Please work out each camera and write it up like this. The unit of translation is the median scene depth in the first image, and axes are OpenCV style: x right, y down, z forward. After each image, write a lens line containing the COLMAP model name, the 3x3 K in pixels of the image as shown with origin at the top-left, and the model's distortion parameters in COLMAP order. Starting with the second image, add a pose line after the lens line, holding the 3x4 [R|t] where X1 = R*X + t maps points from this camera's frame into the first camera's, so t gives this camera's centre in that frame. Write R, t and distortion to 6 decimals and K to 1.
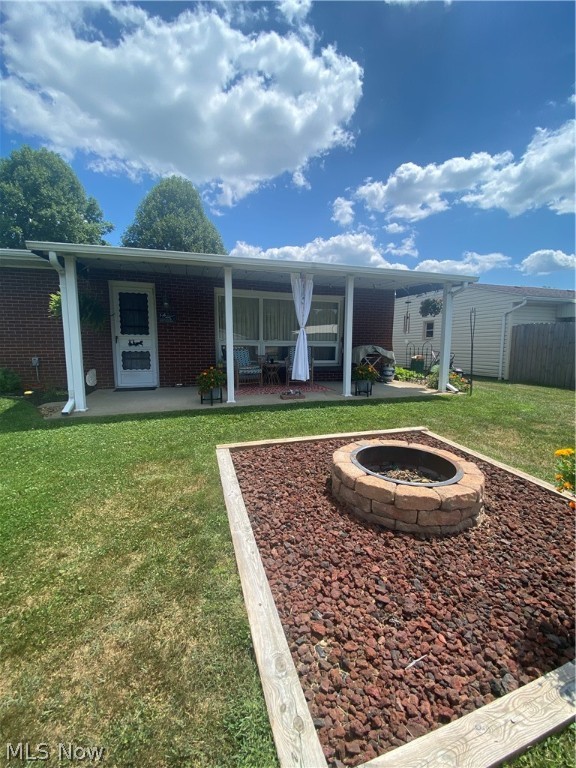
lens RADIAL K [[315.2, 0, 292.9], [0, 315.2, 383.1], [0, 0, 1]] dist [-0.008916, -0.006103]
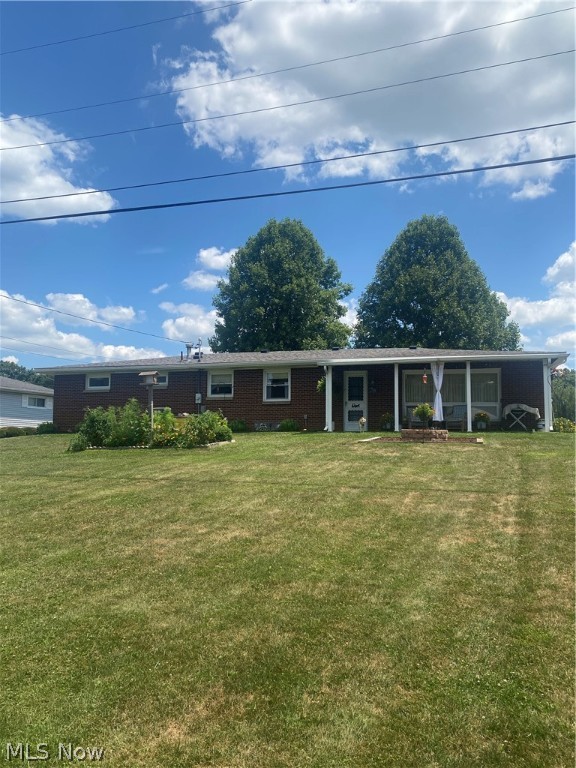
lens RADIAL K [[603.3, 0, 288.0], [0, 603.3, 384.7], [0, 0, 1]] dist [0.008276, 0.000712]
pose [[0.820868, -0.052923, -0.568660, 1.029030], [-0.074708, 0.977191, -0.198786, 0.425484], [0.566210, 0.205661, 0.798192, -1.780912]]
